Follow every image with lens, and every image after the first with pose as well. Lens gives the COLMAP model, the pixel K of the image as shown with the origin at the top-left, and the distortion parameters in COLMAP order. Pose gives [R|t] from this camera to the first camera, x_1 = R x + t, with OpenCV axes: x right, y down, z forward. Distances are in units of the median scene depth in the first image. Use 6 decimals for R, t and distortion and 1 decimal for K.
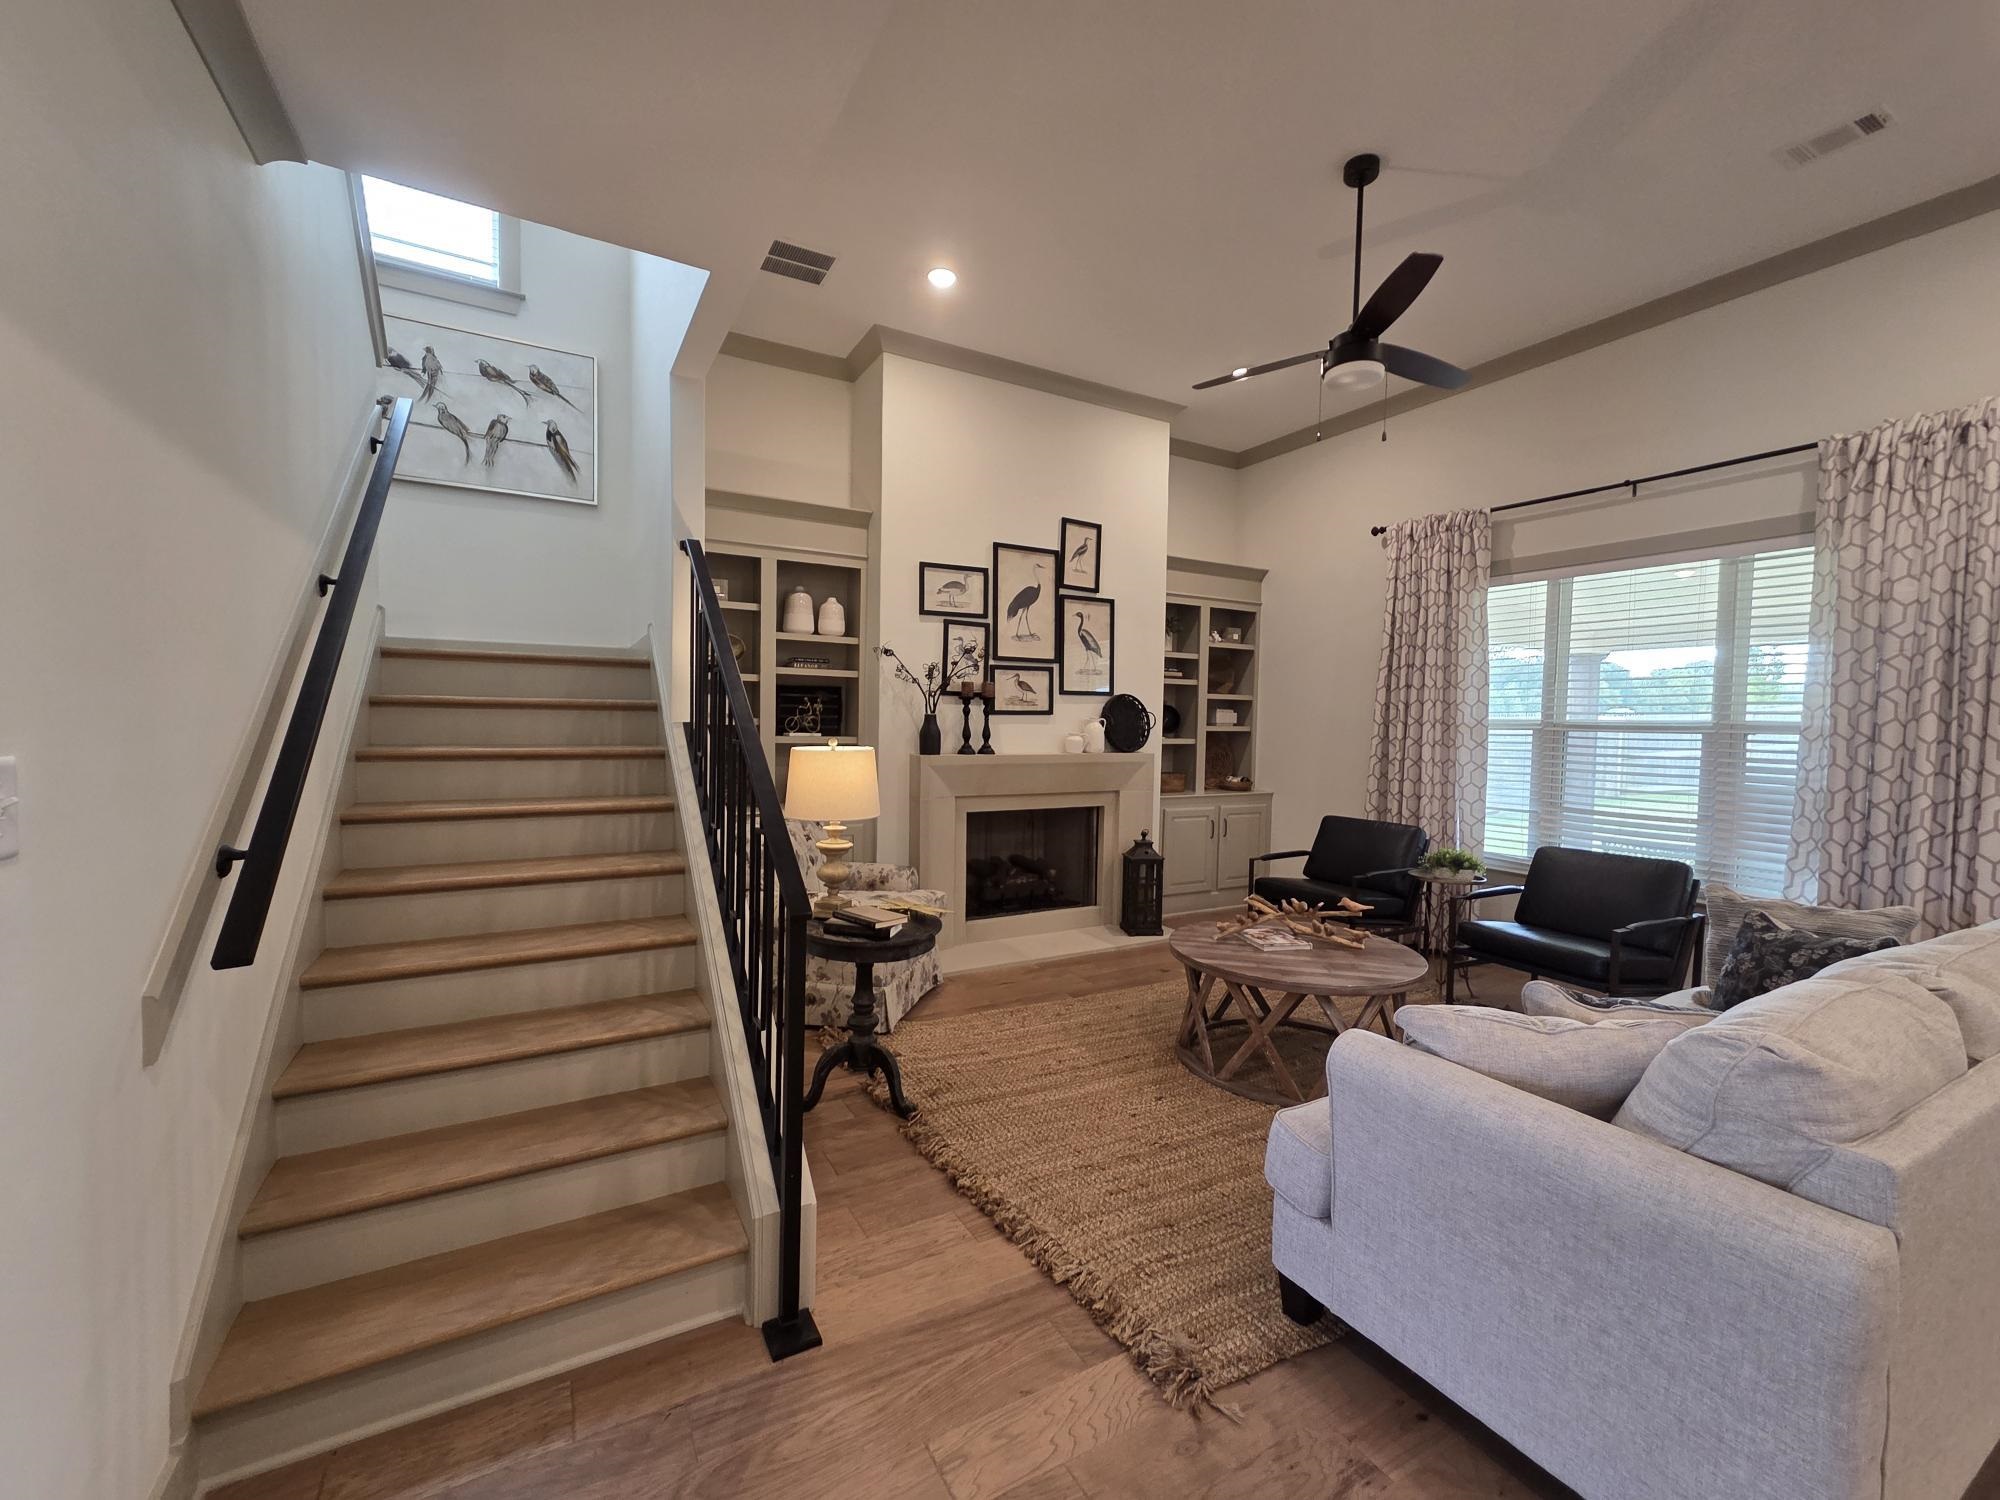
lens RADIAL K [[818.7, 0, 989.7], [0, 818.7, 745.1], [0, 0, 1]] dist [0.003219, 0.000375]
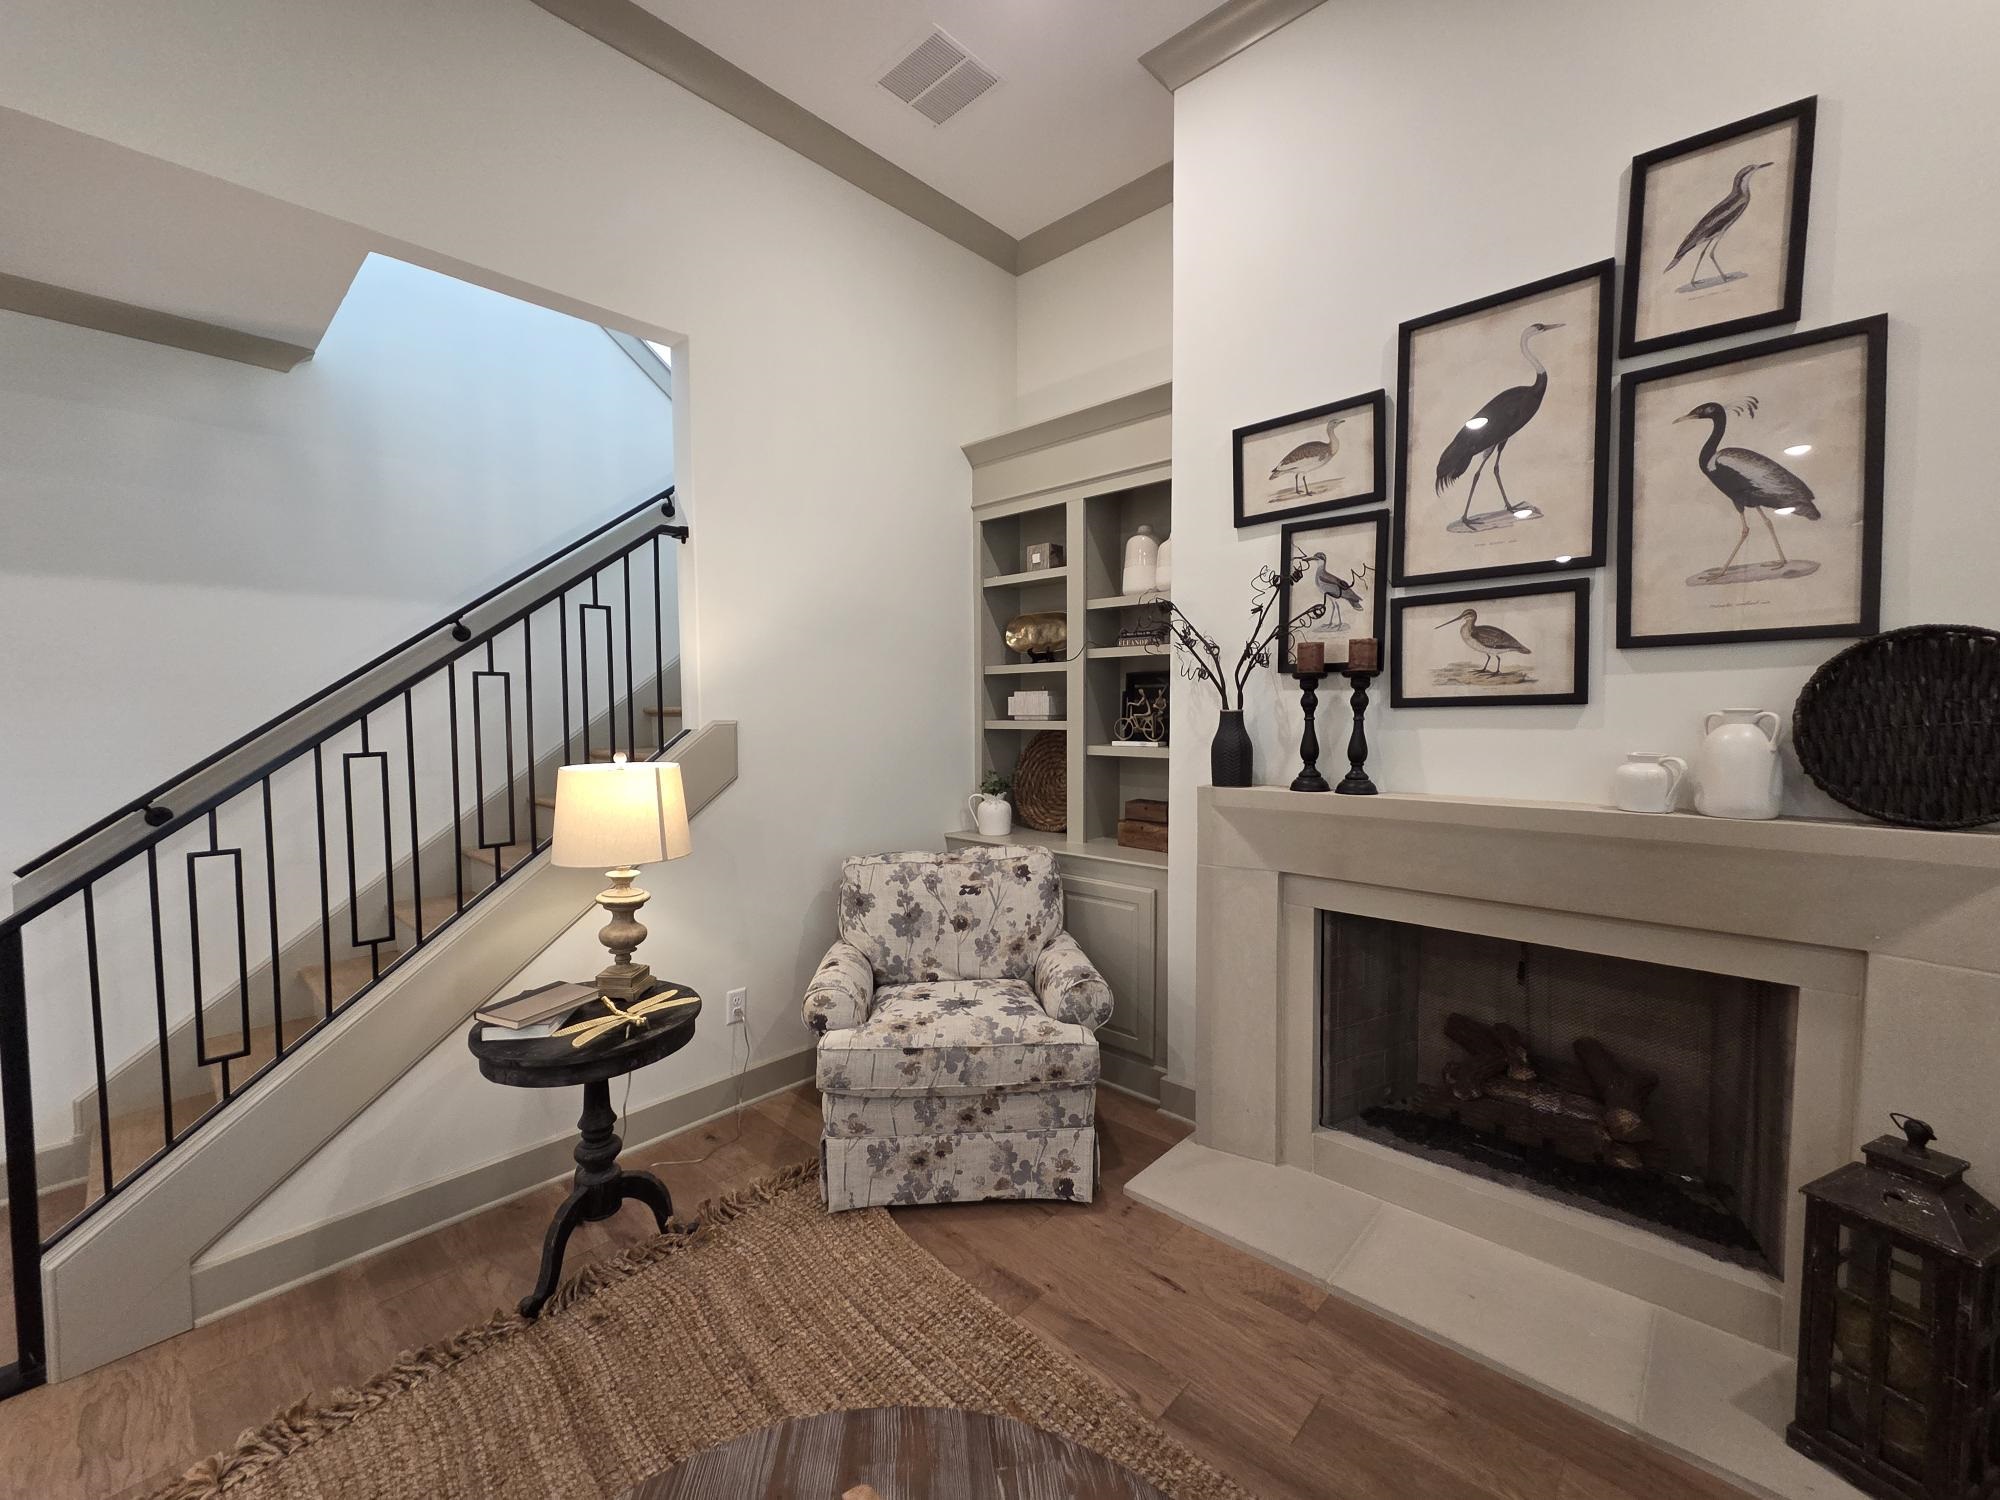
lens RADIAL K [[818.7, 0, 1004.1], [0, 818.7, 744.8], [0, 0, 1]] dist [0.003219, 0.000375]
pose [[0.316919, 0.020702, -0.948227, 0.362116], [-0.021424, 0.999663, 0.014665, -0.018513], [0.948211, 0.015667, 0.317256, 0.639449]]
